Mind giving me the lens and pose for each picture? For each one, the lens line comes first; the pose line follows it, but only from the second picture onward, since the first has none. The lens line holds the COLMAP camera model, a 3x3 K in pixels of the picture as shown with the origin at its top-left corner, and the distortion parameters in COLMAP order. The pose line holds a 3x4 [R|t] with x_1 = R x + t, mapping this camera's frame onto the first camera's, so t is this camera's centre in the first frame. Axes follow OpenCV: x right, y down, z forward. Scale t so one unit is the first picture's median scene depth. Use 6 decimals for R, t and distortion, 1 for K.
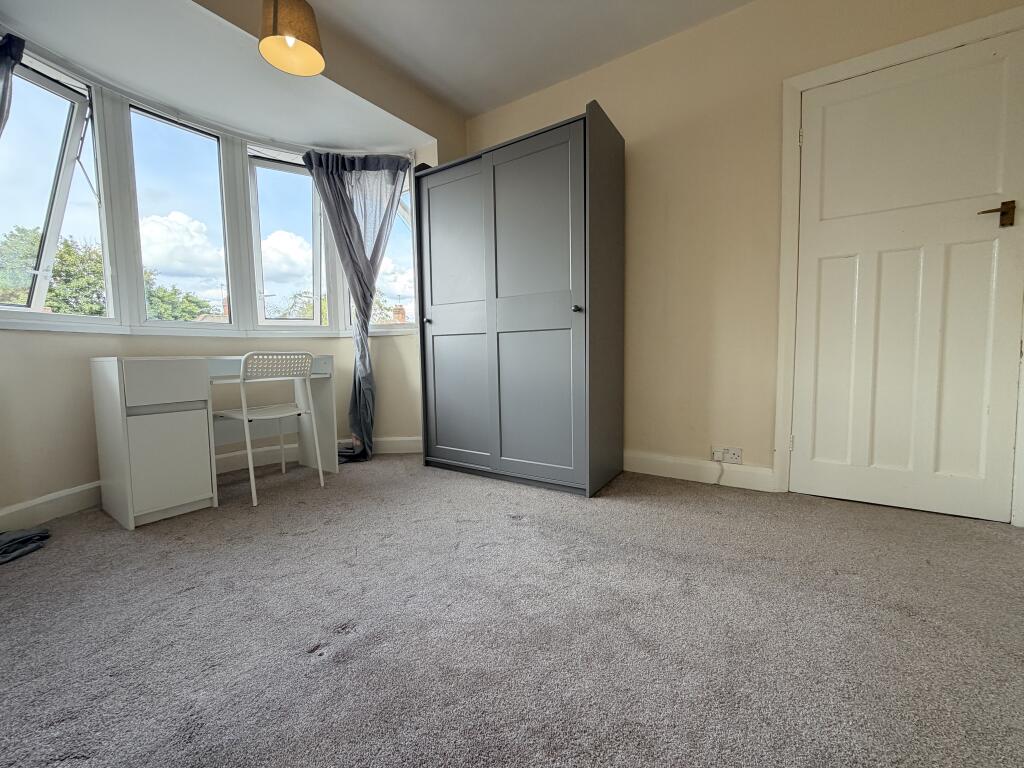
lens RADIAL K [[404.1, 0, 512.0], [0, 404.1, 384.0], [0, 0, 1]] dist [-0.001464, -0.000203]
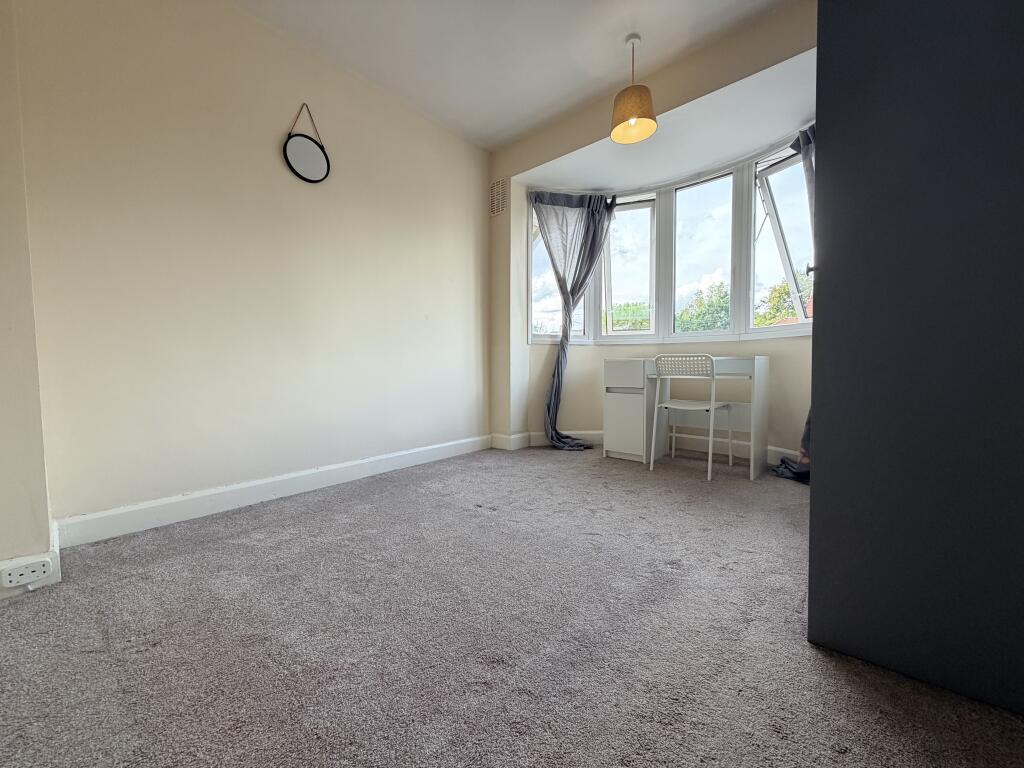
lens RADIAL K [[404.1, 0, 512.0], [0, 404.1, 384.0], [0, 0, 1]] dist [-0.001464, -0.000203]
pose [[-0.107907, 0.068850, -0.991774, 0.702295], [-0.066656, 0.994853, 0.076316, -0.051355], [0.991924, 0.074343, -0.102763, 0.651298]]
